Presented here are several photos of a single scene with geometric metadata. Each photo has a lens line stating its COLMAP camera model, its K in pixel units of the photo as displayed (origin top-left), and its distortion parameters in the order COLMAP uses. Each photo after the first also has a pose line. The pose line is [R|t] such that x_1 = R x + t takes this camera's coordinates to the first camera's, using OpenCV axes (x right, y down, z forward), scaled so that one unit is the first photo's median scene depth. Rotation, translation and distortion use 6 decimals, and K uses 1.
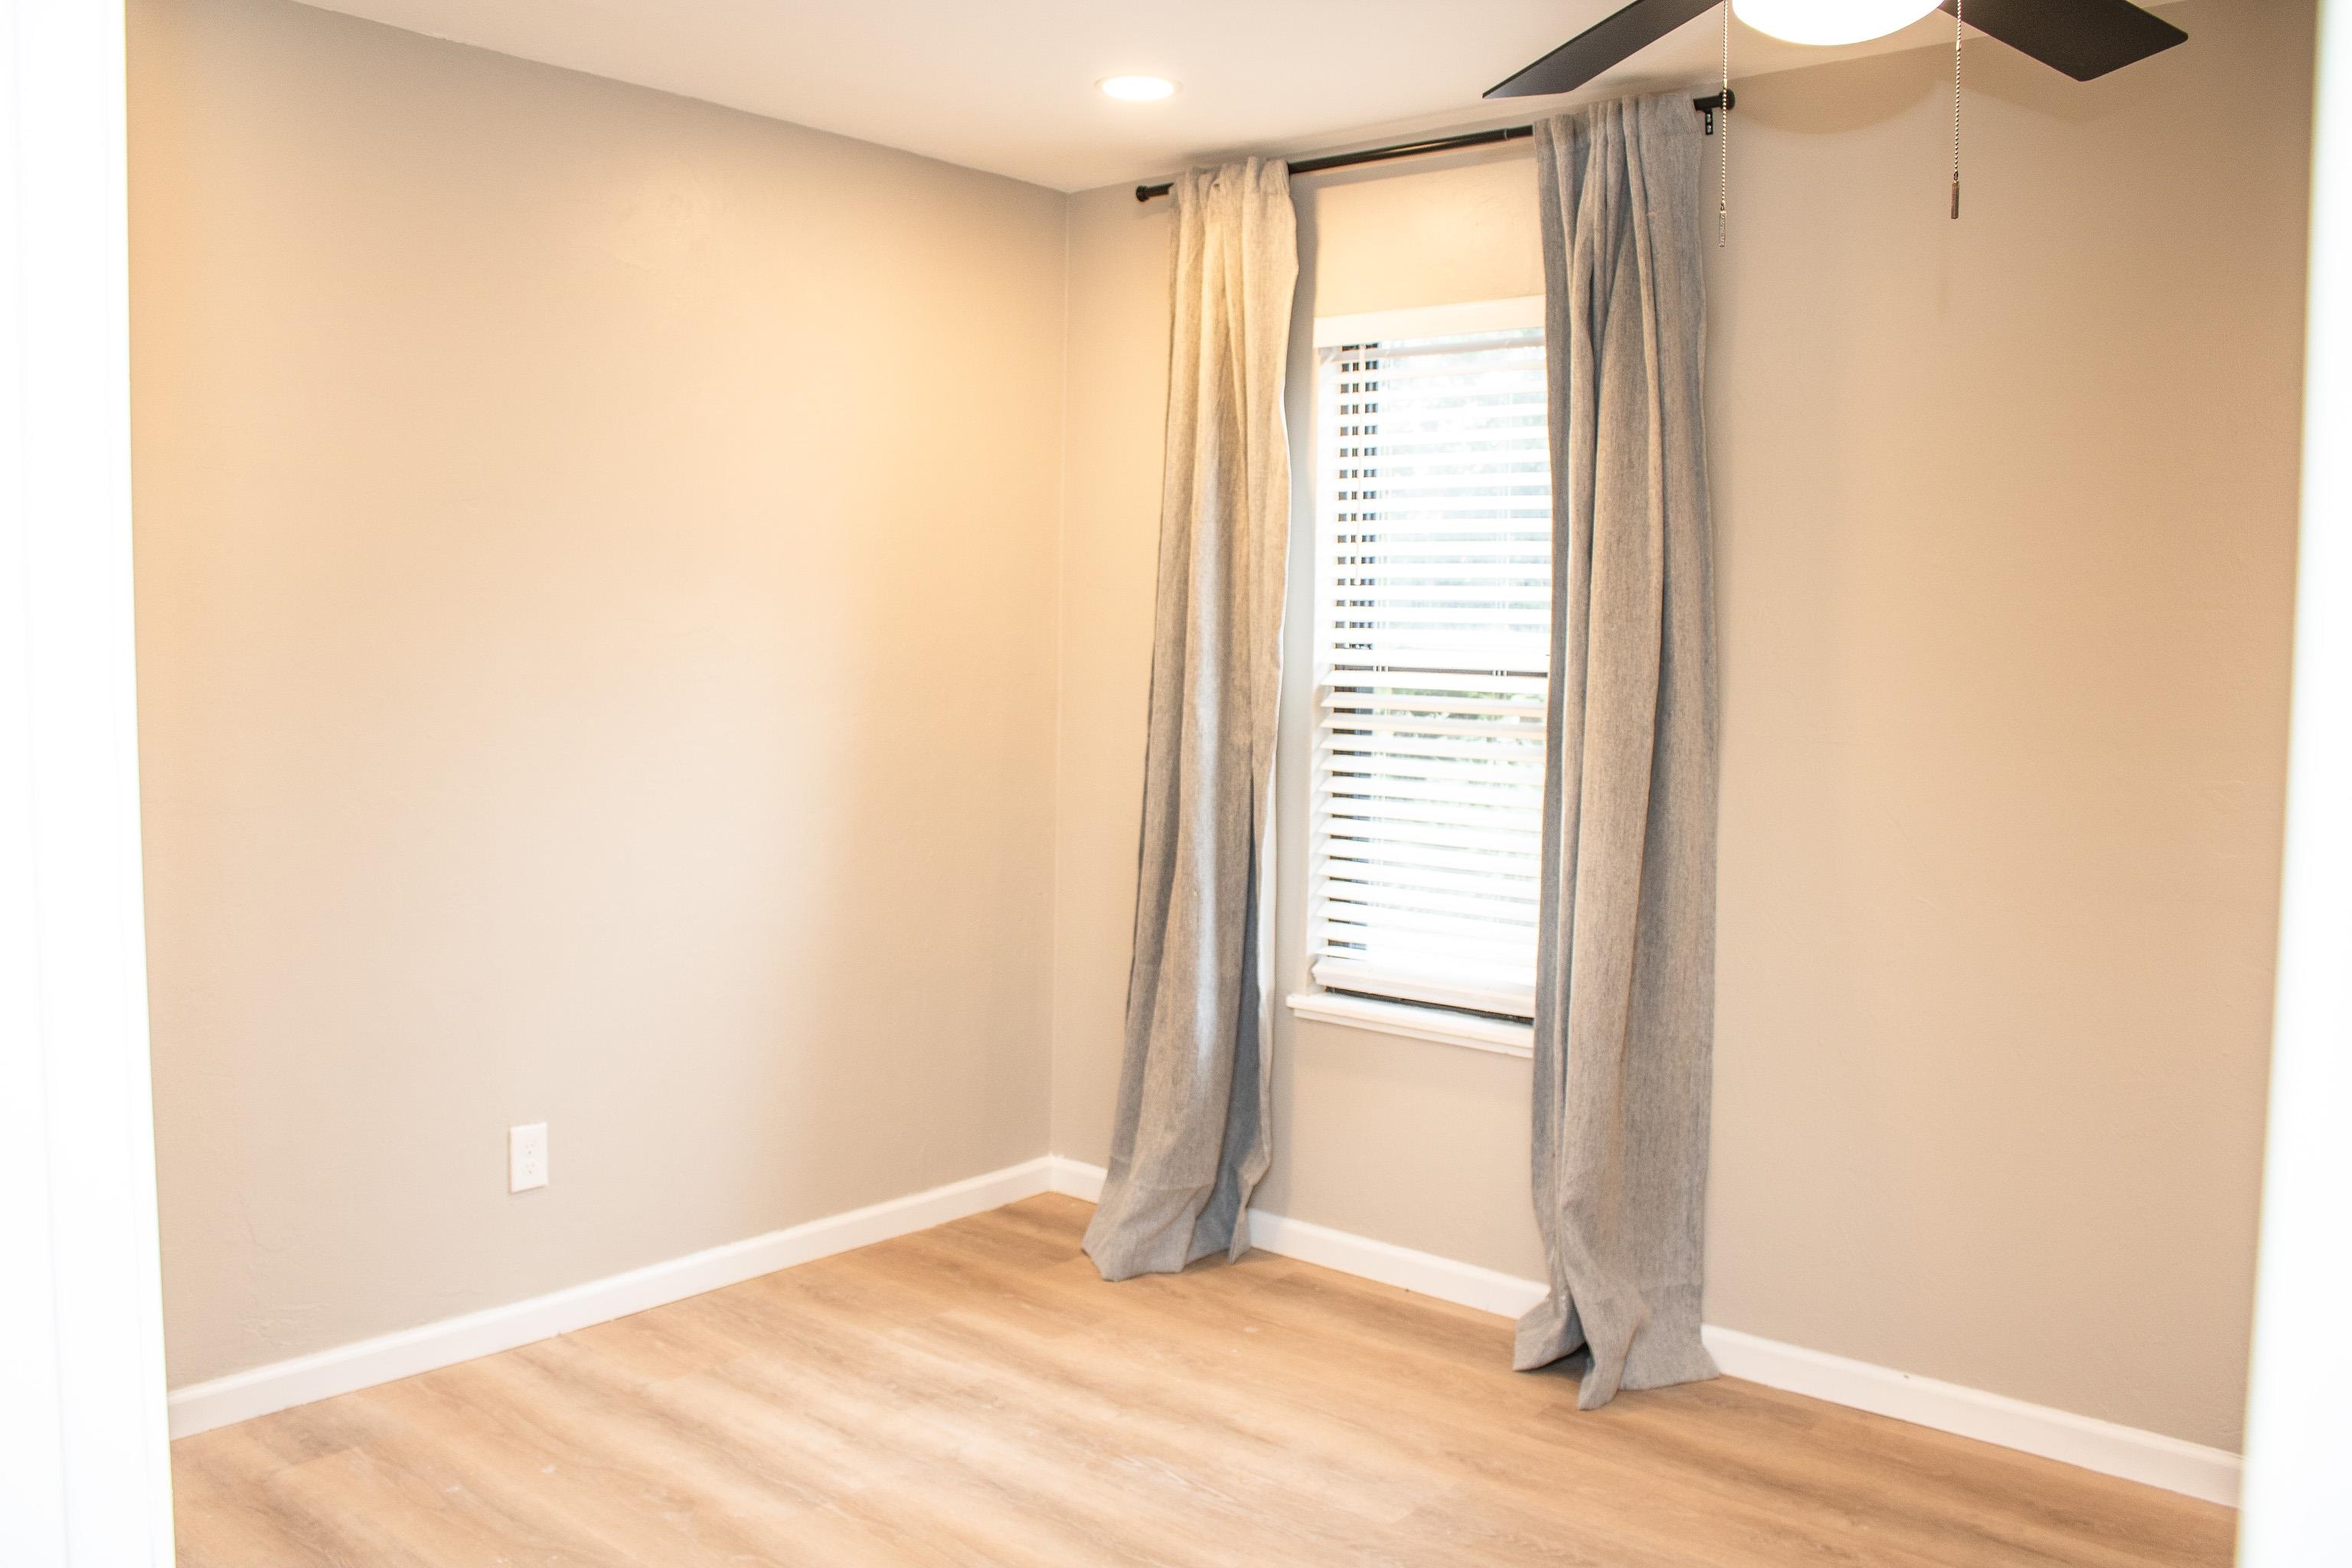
lens RADIAL K [[1921.6, 0, 1150.1], [0, 1921.6, 778.6], [0, 0, 1]] dist [-0.163432, 0.127602]
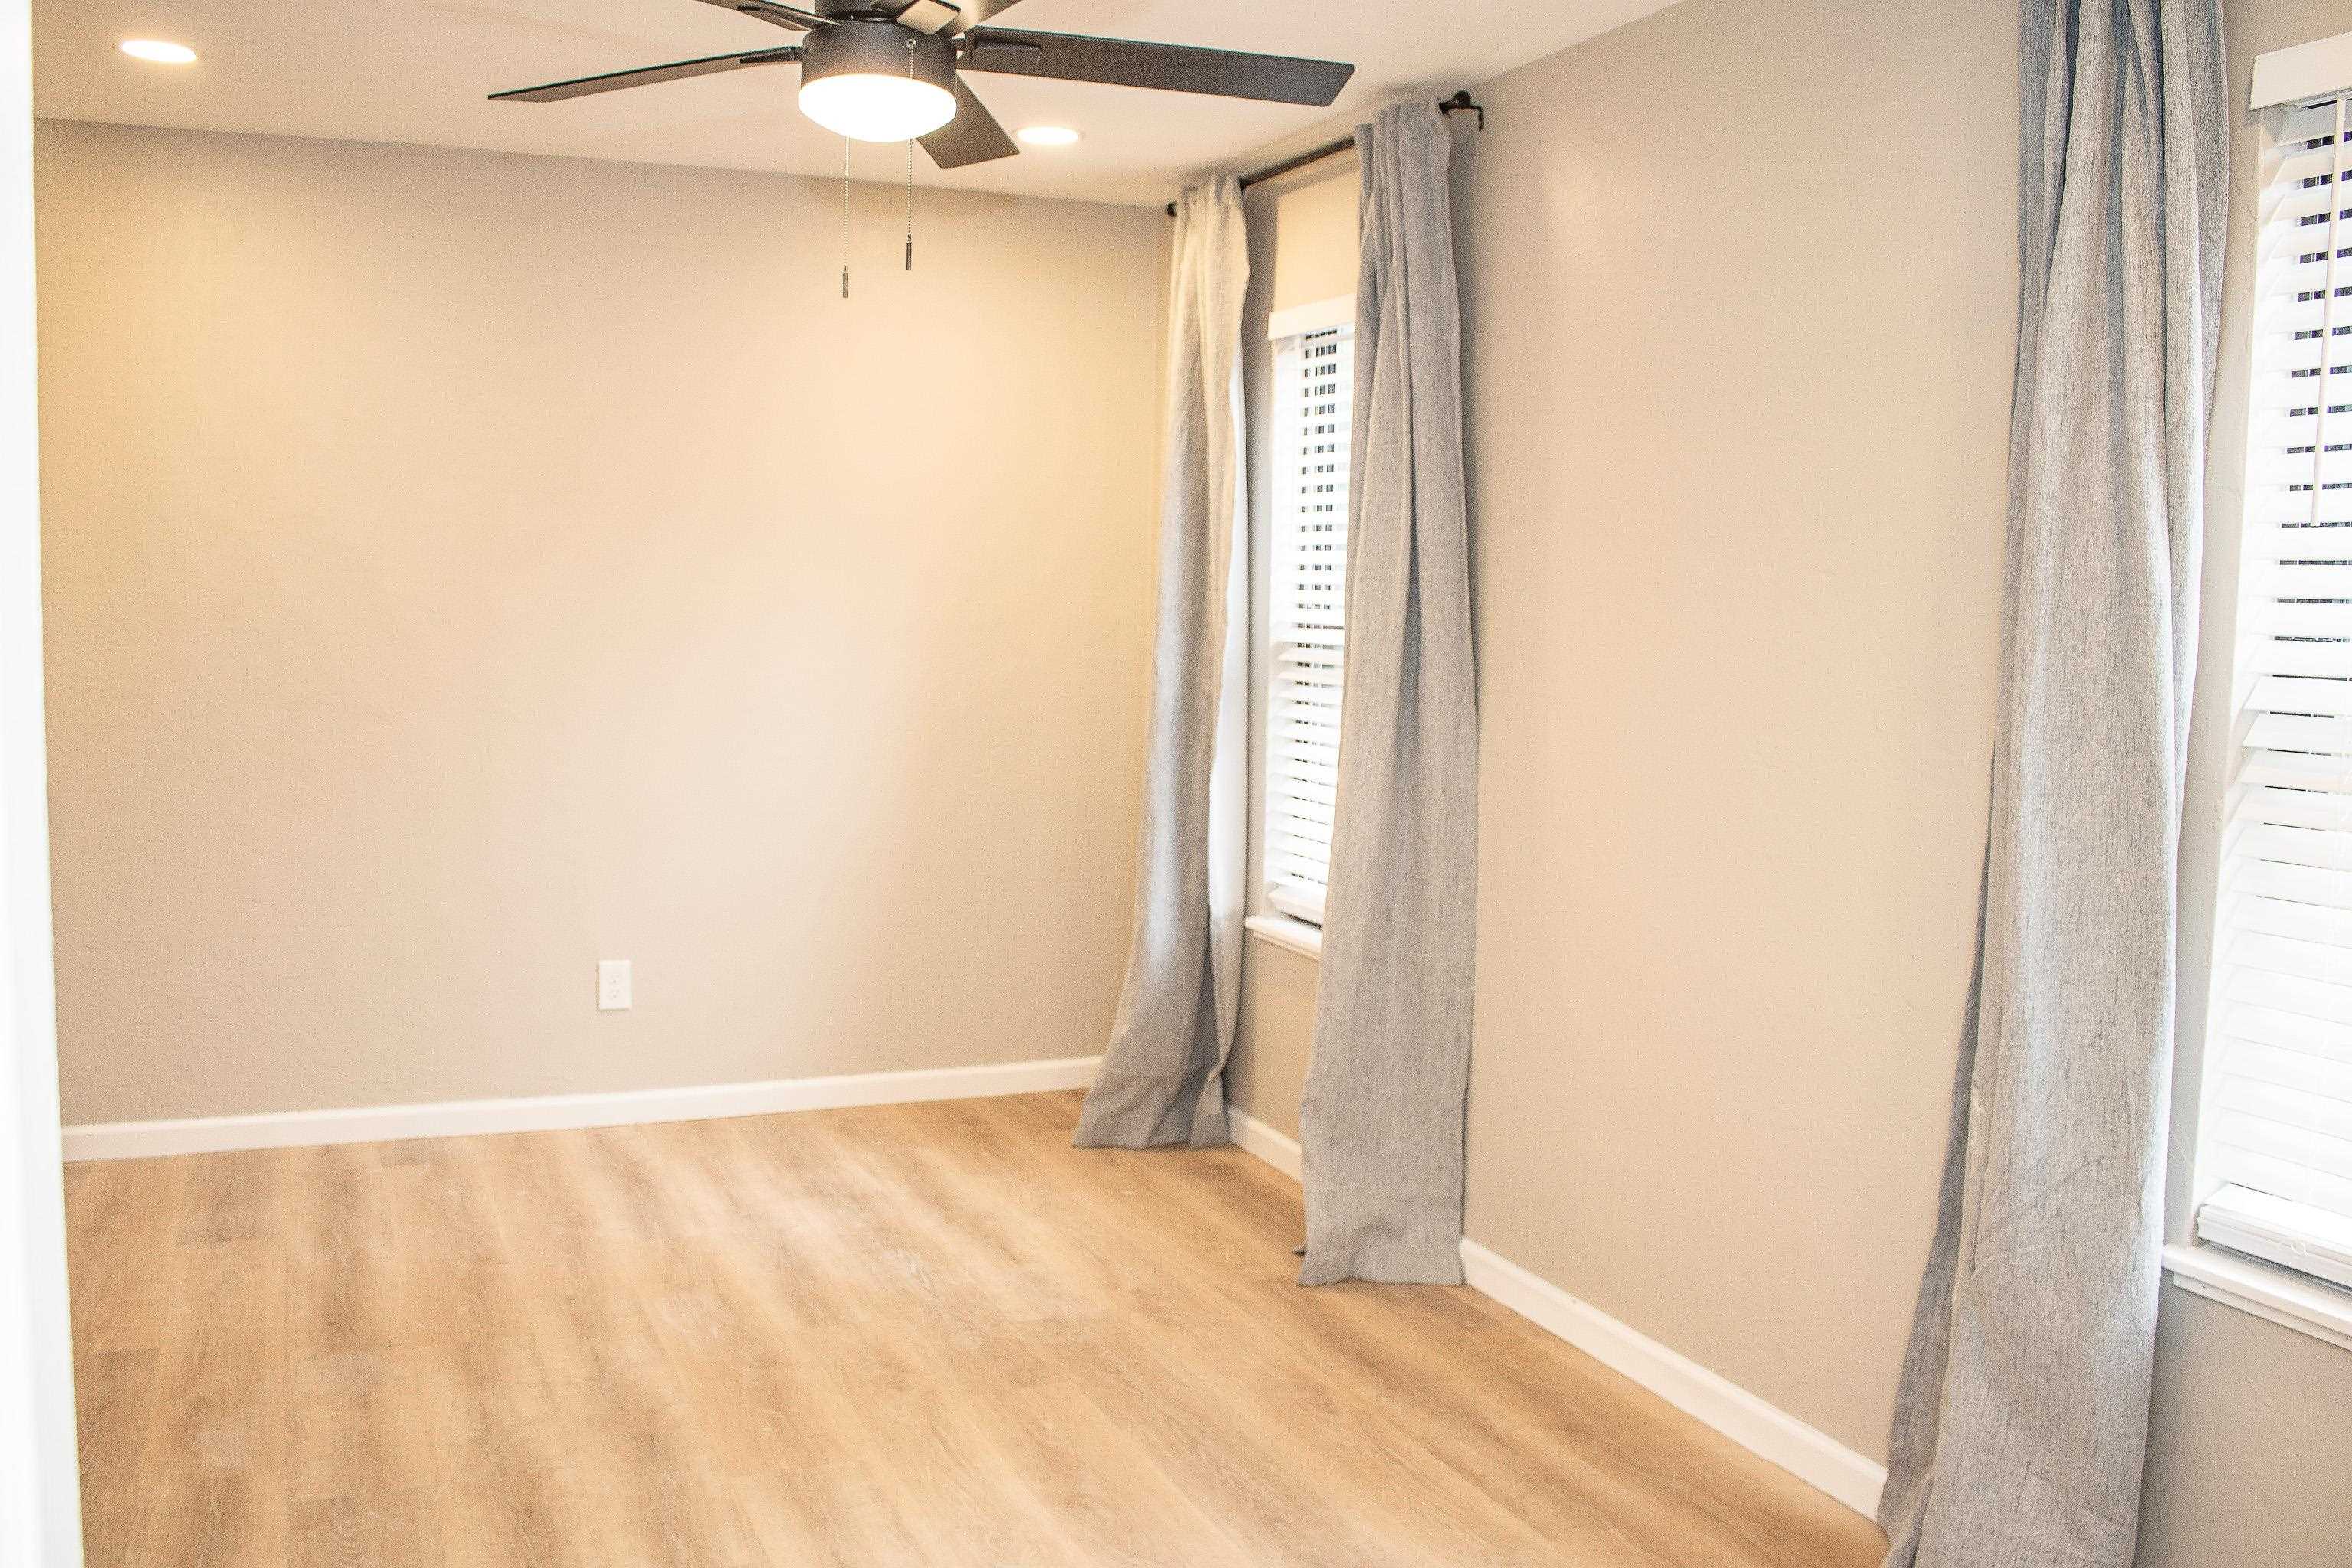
lens RADIAL K [[2049.6, 0, 1176.0], [0, 2049.6, 784.0], [0, 0, 1]] dist [-0.189095, 0.189558]
pose [[0.902637, 0.045160, -0.428026, 0.571320], [-0.040862, 0.998980, 0.019229, 0.014641], [0.428458, 0.000133, 0.903562, -0.106687]]
